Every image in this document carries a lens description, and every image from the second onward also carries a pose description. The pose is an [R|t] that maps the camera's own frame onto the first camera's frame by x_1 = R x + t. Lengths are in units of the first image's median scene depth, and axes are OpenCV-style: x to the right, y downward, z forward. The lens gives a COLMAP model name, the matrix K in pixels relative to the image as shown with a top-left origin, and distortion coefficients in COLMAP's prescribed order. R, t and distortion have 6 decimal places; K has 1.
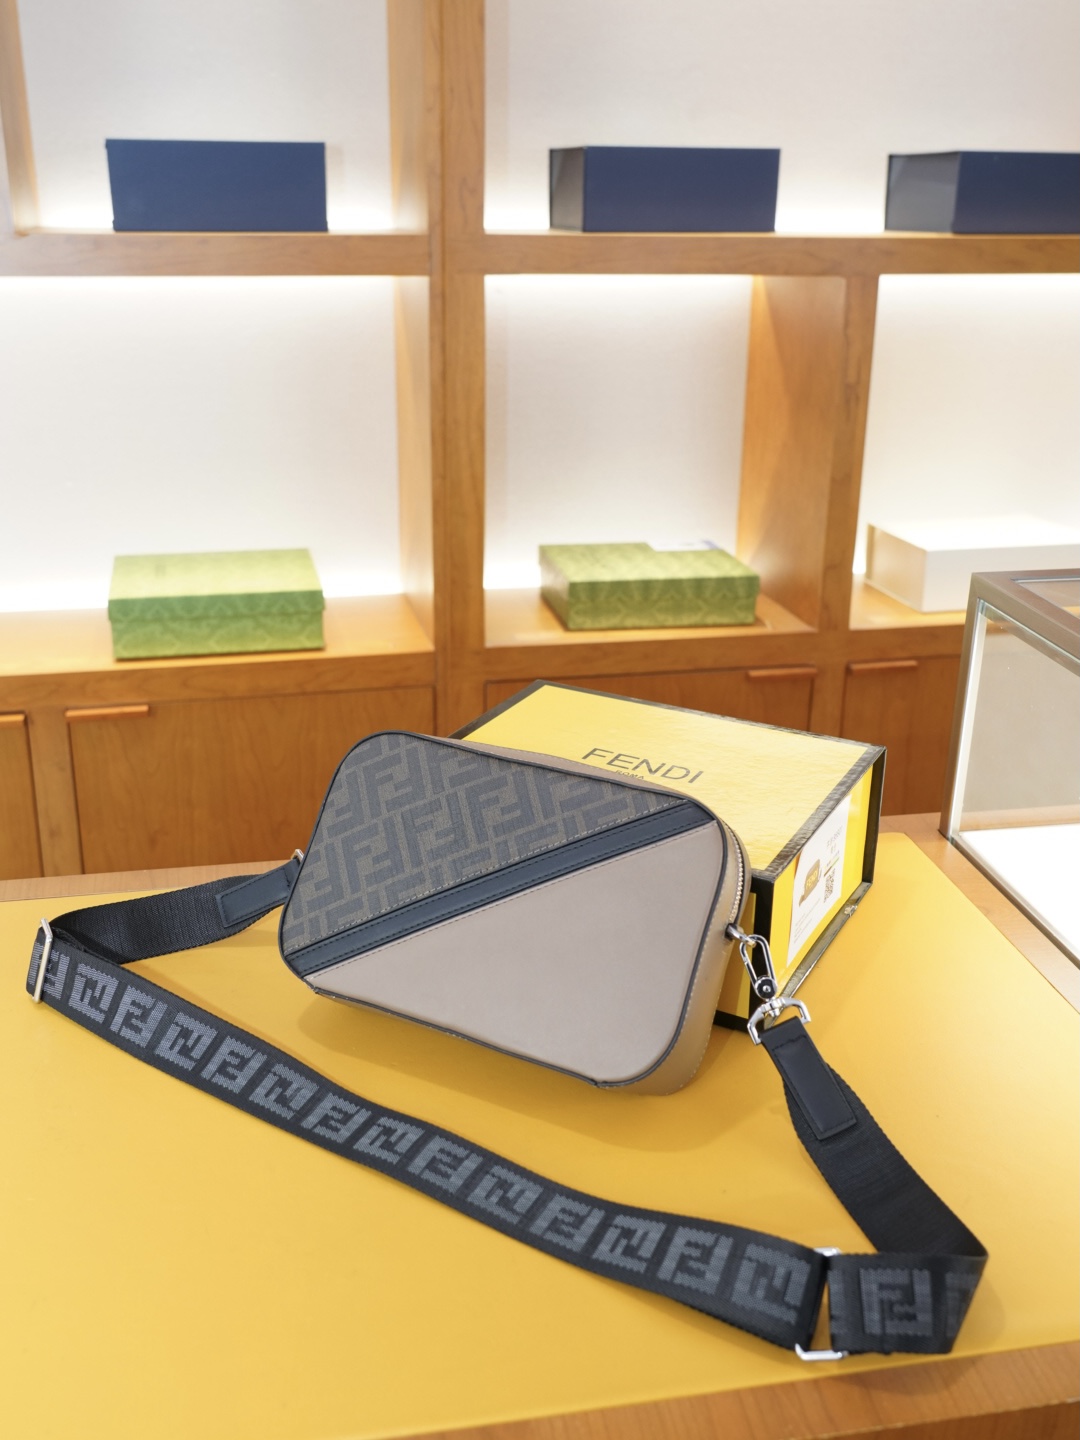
lens RADIAL K [[1426.8, 0, 534.9], [0, 1426.8, 727.4], [0, 0, 1]] dist [0.000944, 0.000000]
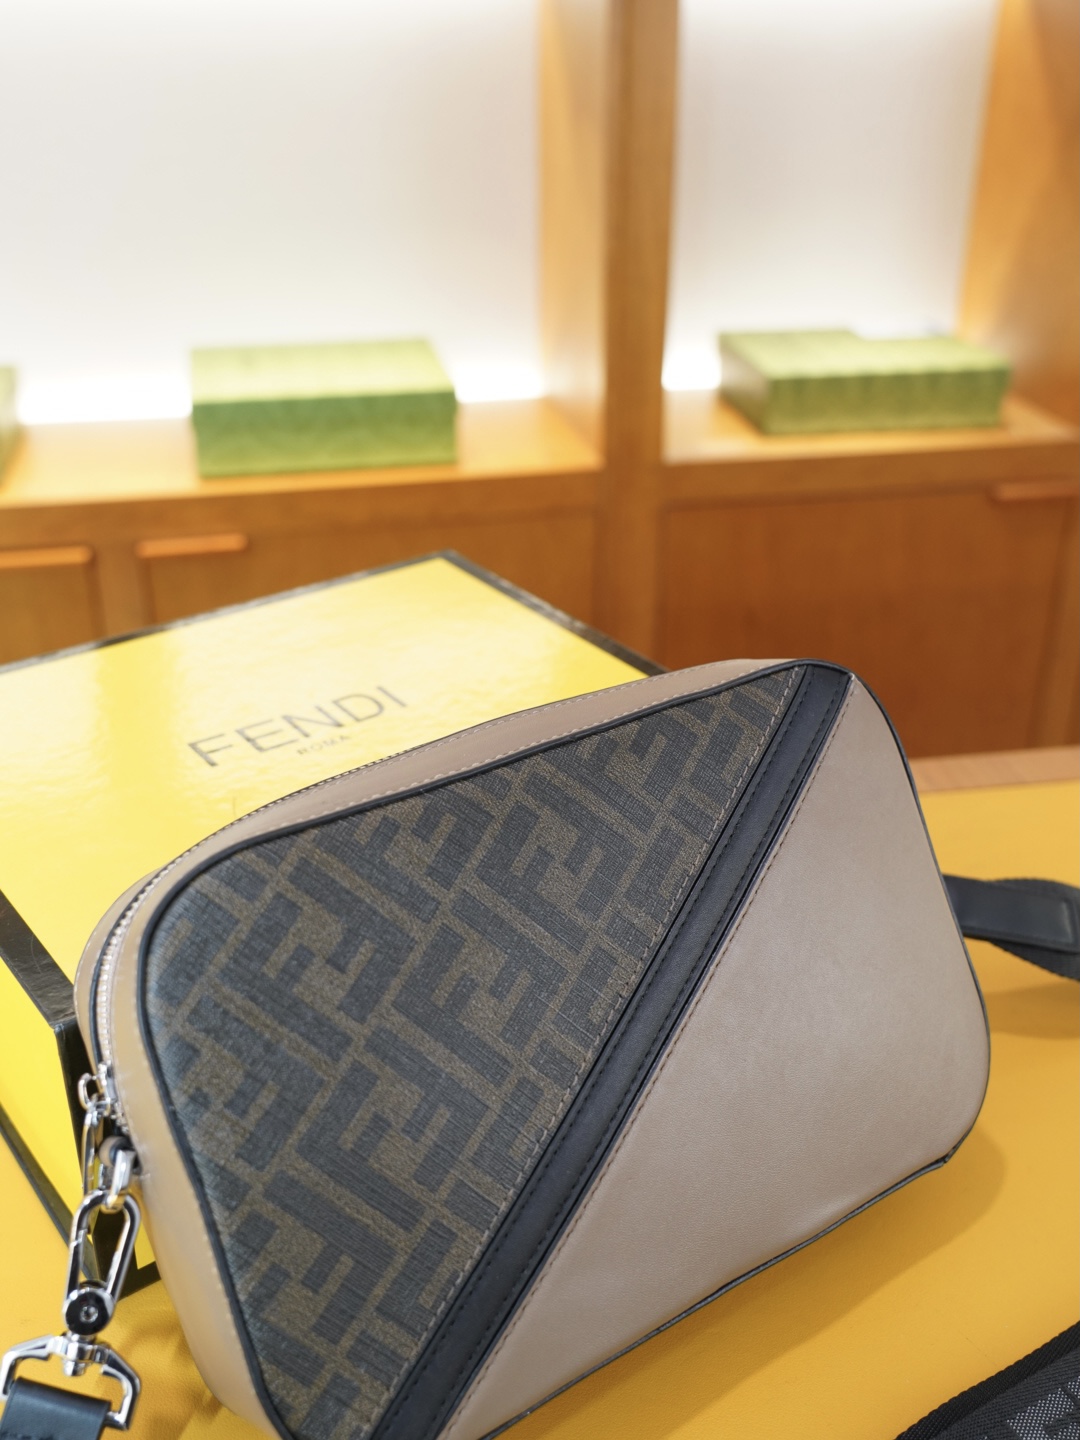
lens RADIAL K [[1503.7, 0, 544.6], [0, 1503.7, 718.2], [0, 0, 1]] dist [0.022595, 0.000000]
pose [[0.999411, -0.000777, -0.034309, -0.074306], [0.004626, 0.993669, 0.112253, -0.009503], [0.034005, -0.112345, 0.993087, 0.166886]]
